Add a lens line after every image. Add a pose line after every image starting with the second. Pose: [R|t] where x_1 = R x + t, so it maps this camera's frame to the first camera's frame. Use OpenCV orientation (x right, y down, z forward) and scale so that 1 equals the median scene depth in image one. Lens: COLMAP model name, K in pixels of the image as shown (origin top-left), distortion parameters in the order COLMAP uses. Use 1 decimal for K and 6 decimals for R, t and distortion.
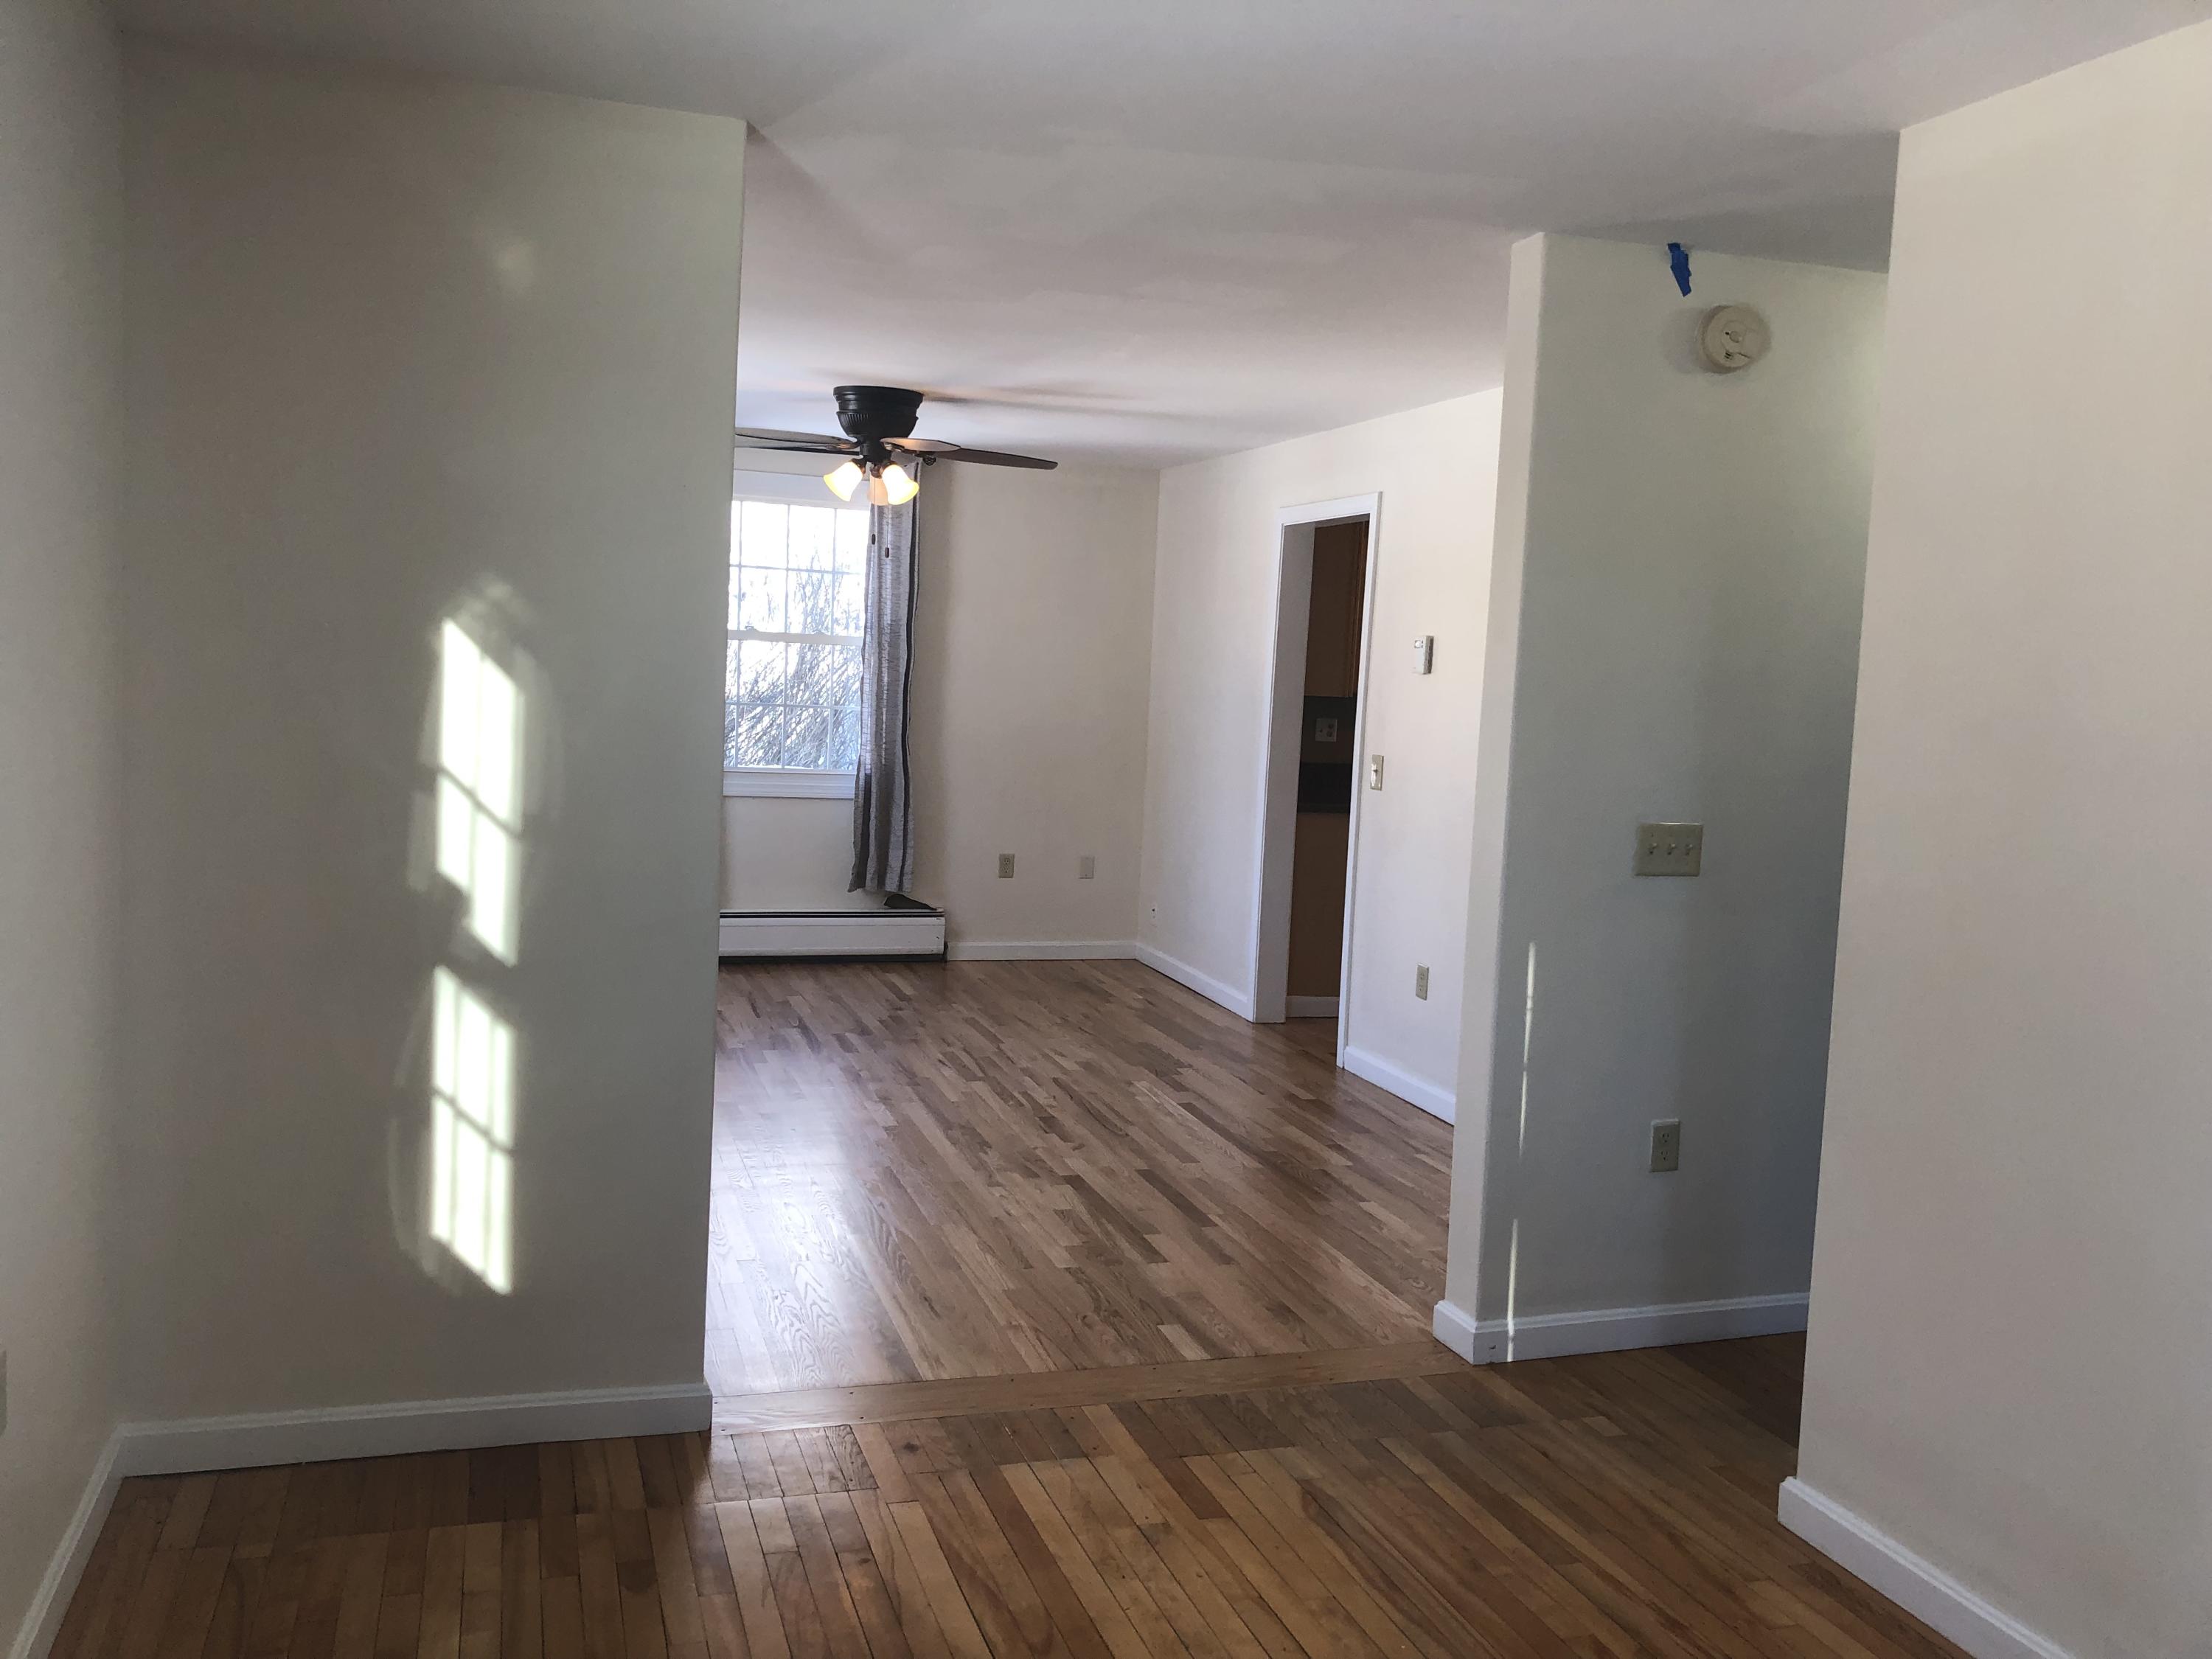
lens RADIAL K [[1810.6, 0, 1102.7], [0, 1810.6, 809.2], [0, 0, 1]] dist [0.047195, -0.097803]
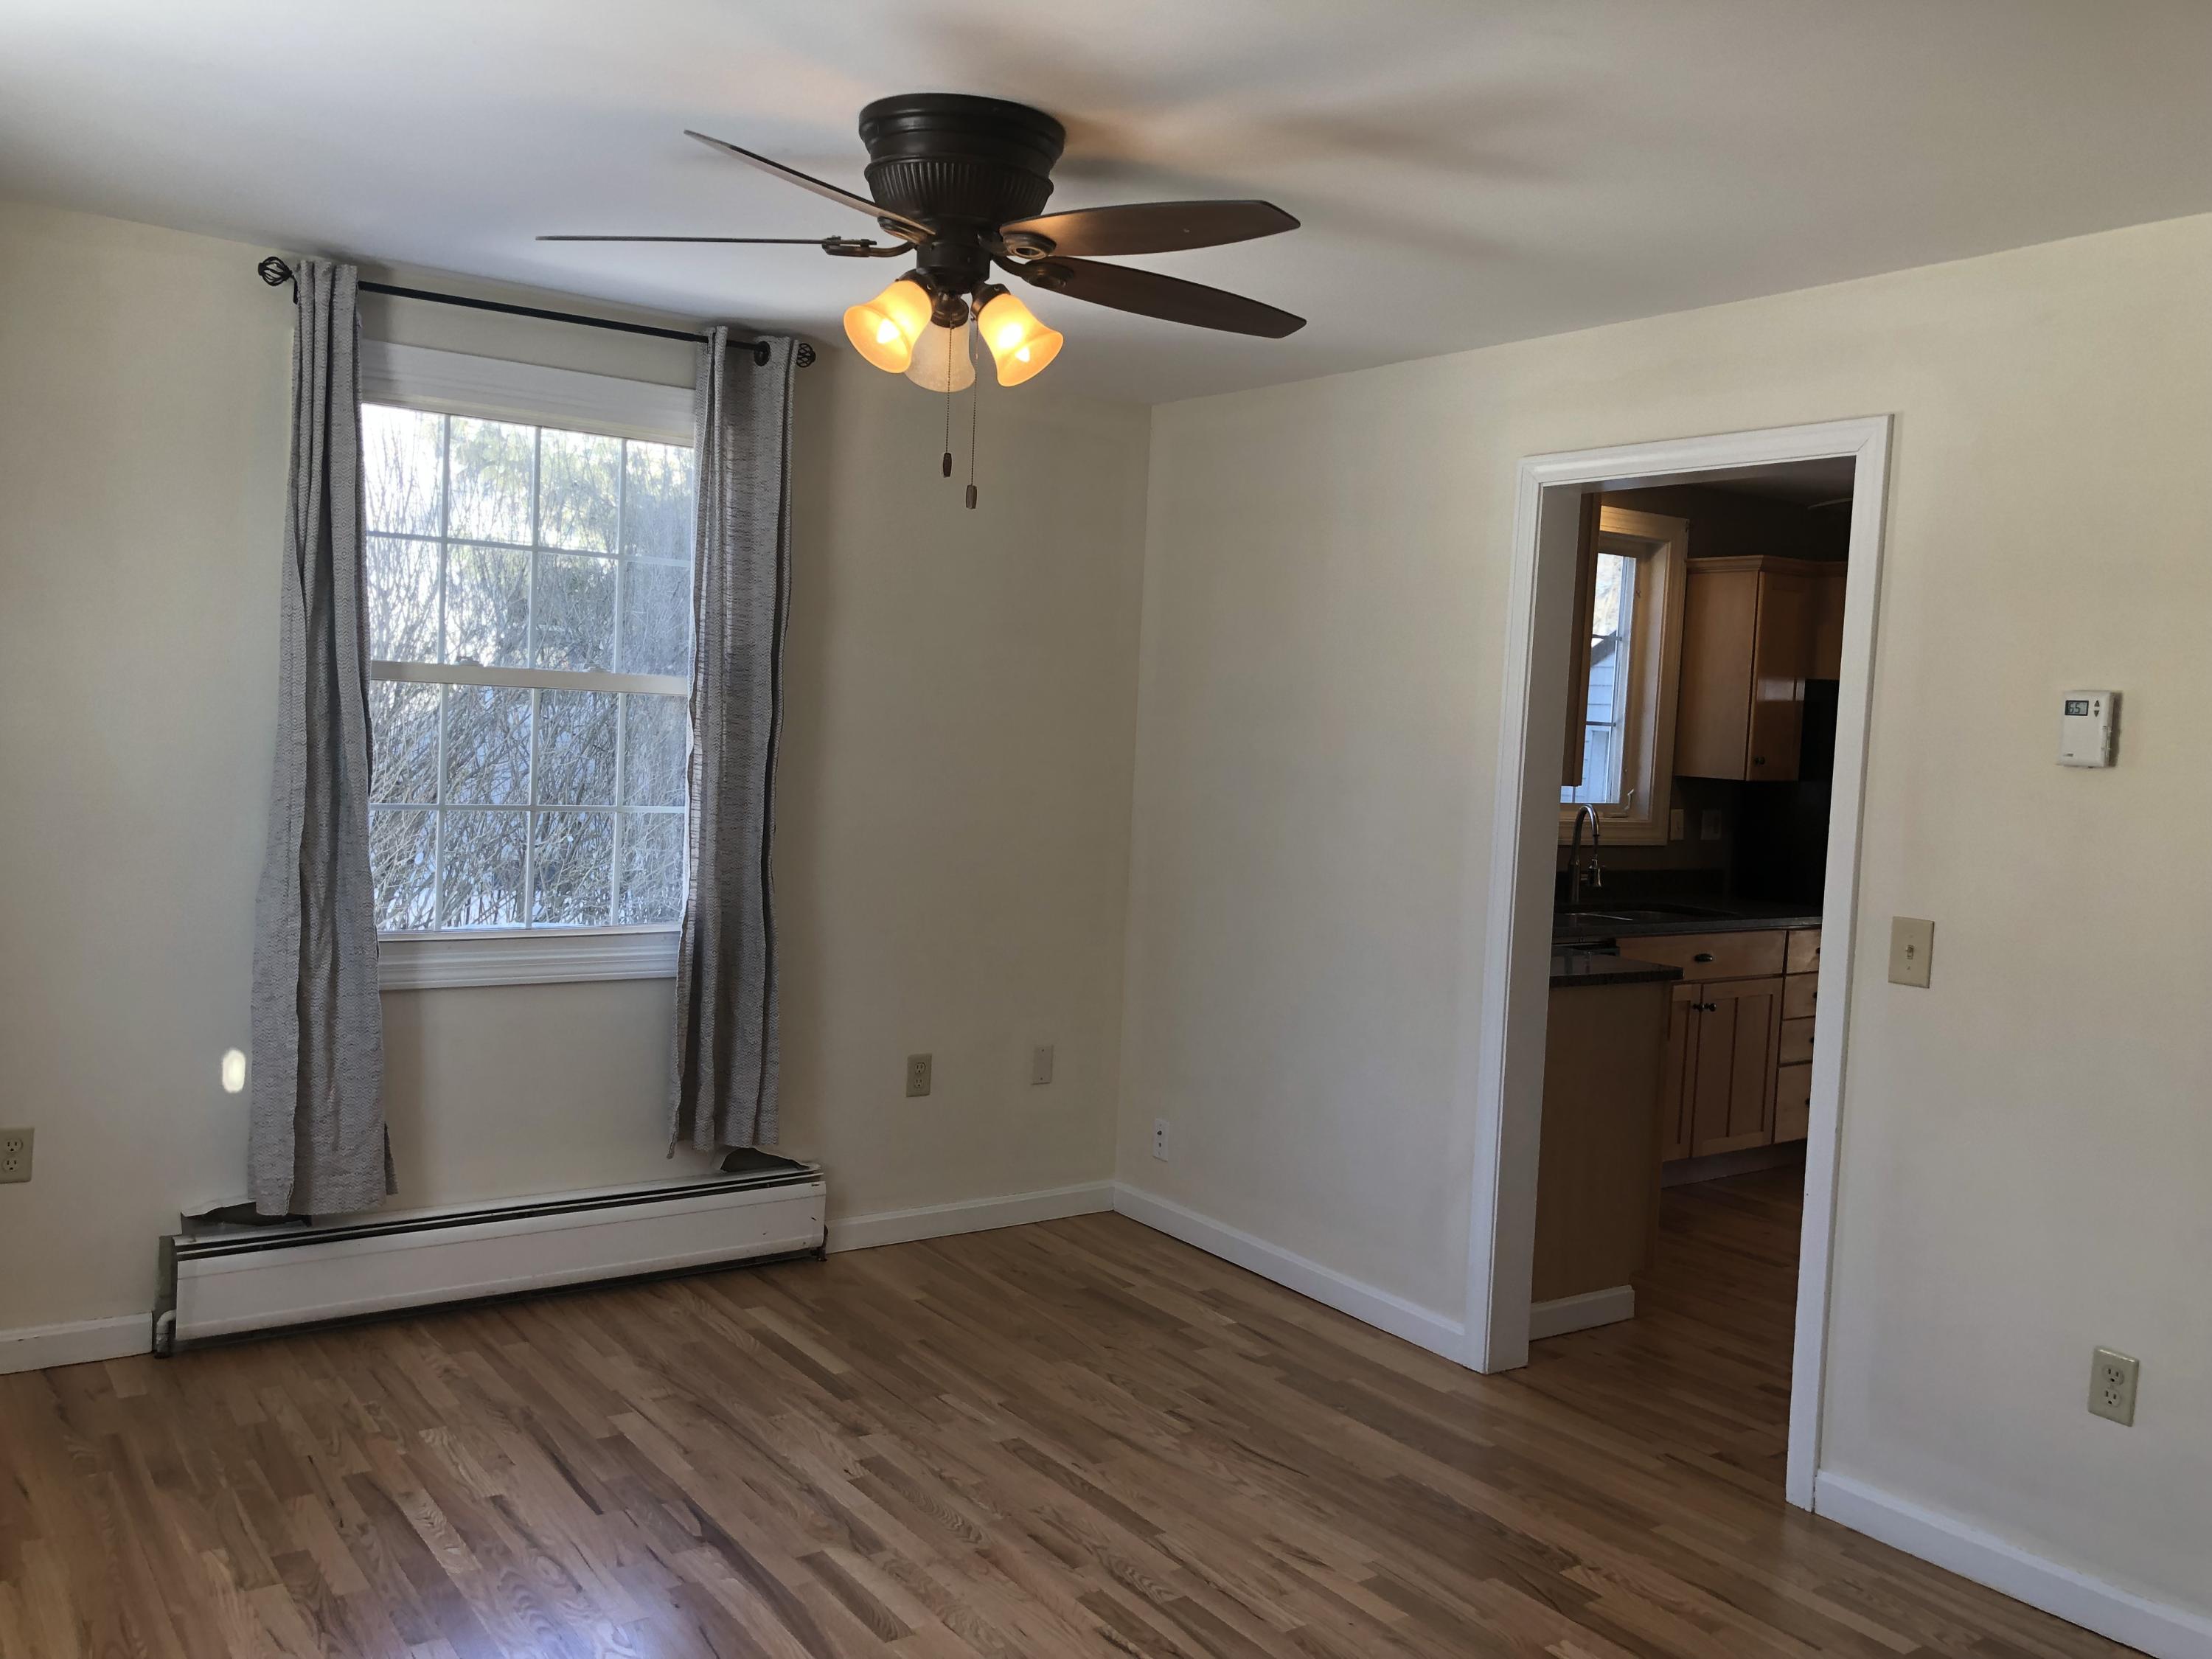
lens RADIAL K [[1810.6, 0, 1102.7], [0, 1810.6, 809.2], [0, 0, 1]] dist [0.047195, -0.097803]
pose [[0.953774, -0.015418, 0.300128, -0.176359], [0.020306, 0.999707, -0.013173, -0.046574], [-0.299837, 0.018659, 0.953808, 0.452890]]
